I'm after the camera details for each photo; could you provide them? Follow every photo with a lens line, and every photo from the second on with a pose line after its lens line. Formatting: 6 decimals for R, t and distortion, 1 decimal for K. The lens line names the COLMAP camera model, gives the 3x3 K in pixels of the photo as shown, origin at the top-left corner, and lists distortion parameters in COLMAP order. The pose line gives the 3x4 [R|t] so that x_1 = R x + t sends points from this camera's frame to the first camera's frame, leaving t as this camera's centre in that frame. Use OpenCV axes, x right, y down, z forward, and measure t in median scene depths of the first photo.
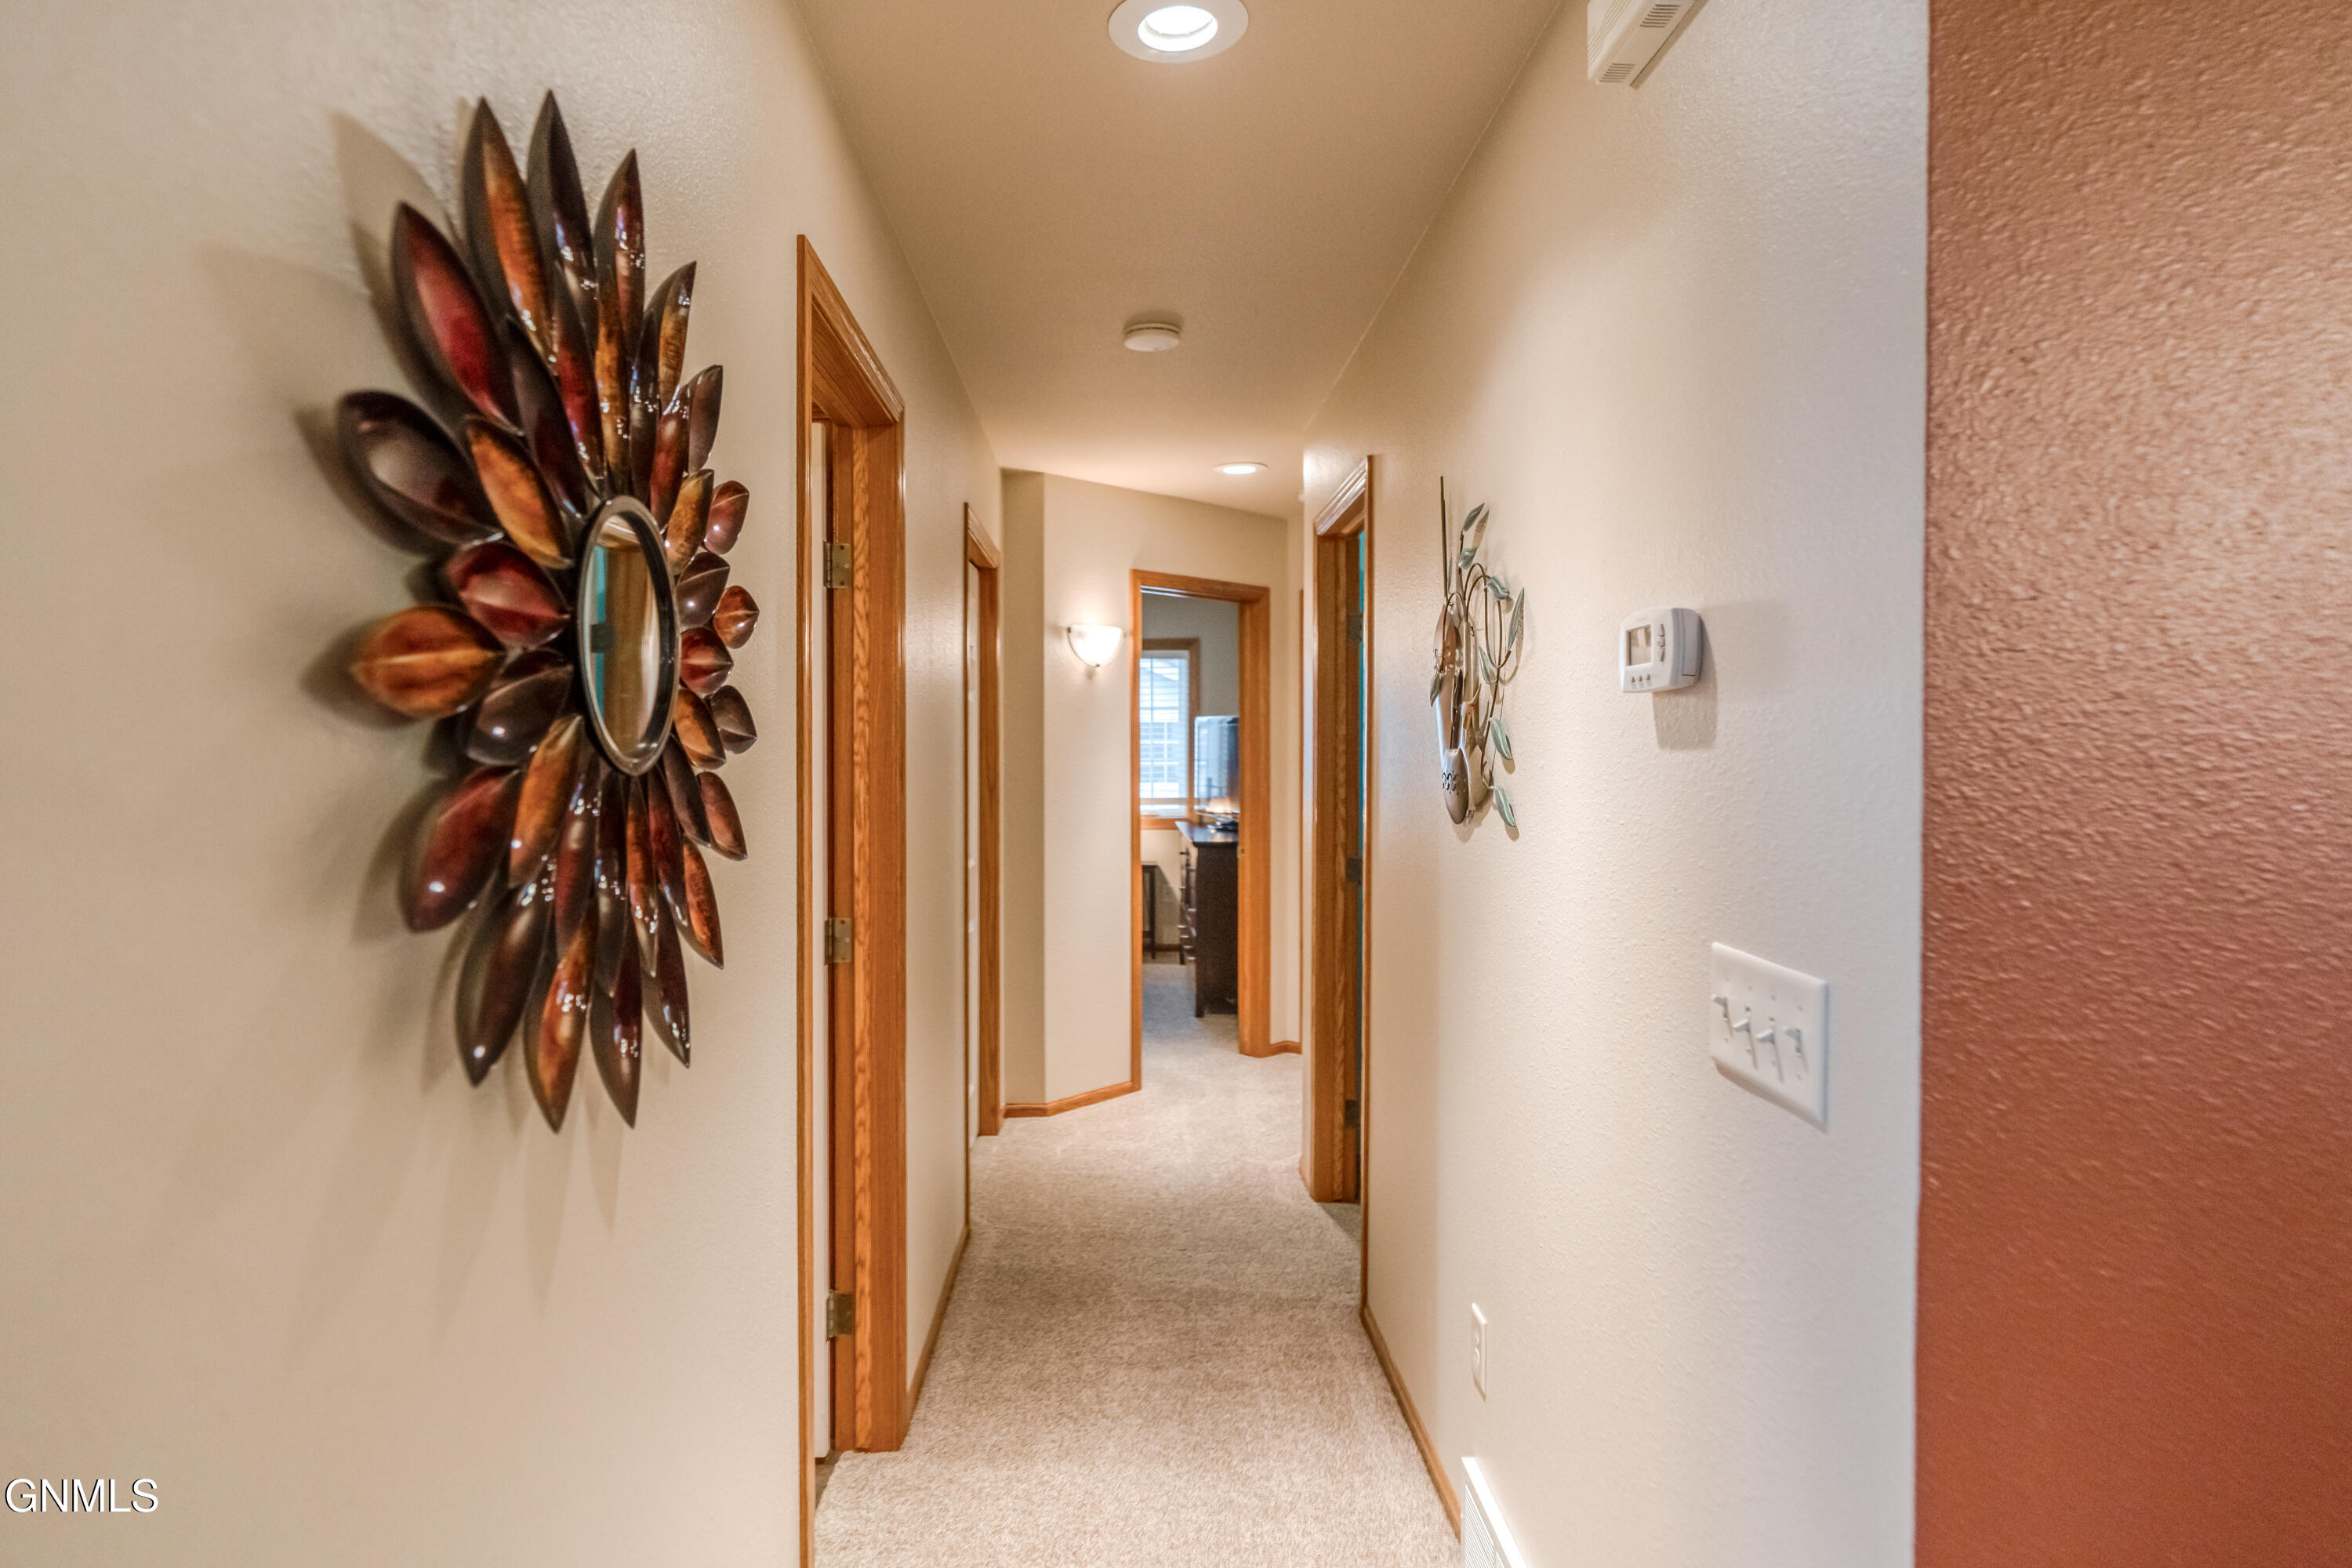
lens RADIAL K [[1076.4, 0, 1180.0], [0, 1076.4, 755.9], [0, 0, 1]] dist [-0.009187, 0.000580]
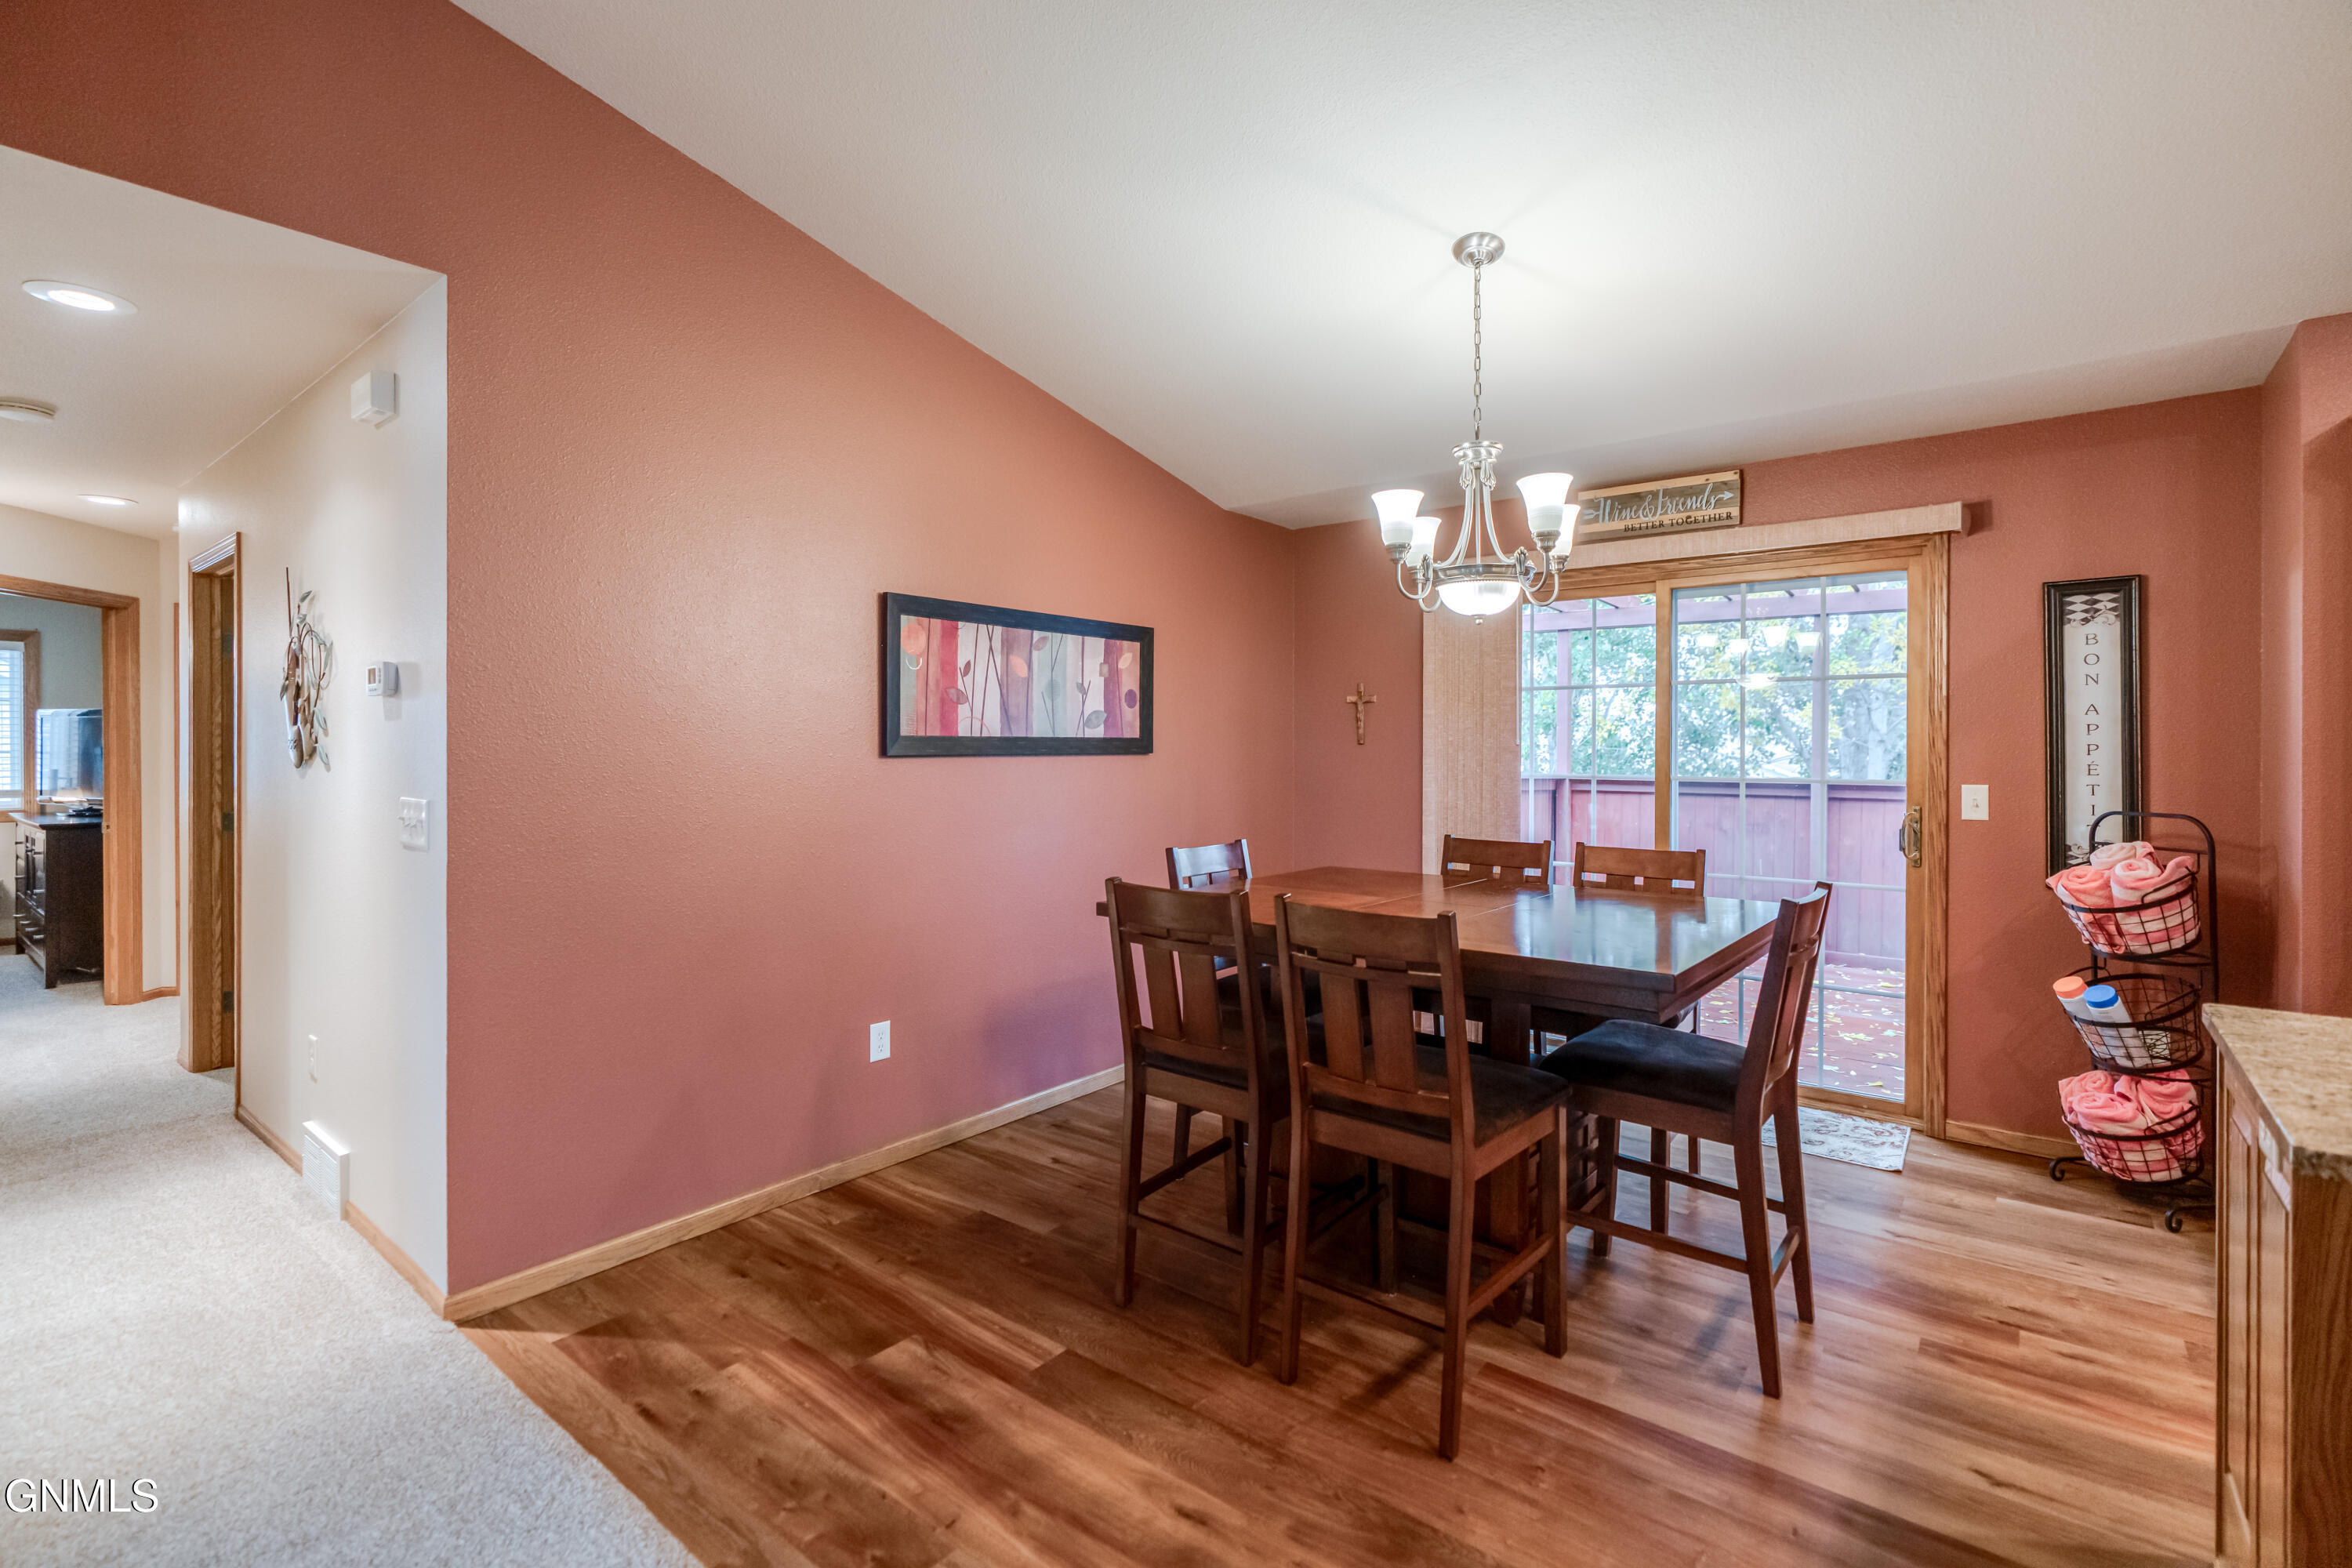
lens RADIAL K [[1076.4, 0, 1180.0], [0, 1076.4, 755.9], [0, 0, 1]] dist [-0.009187, 0.000580]
pose [[0.646419, -0.003379, 0.762975, -0.091970], [0.012343, 0.999906, -0.006029, 0.045719], [-0.762883, 0.013315, 0.646400, -0.786914]]
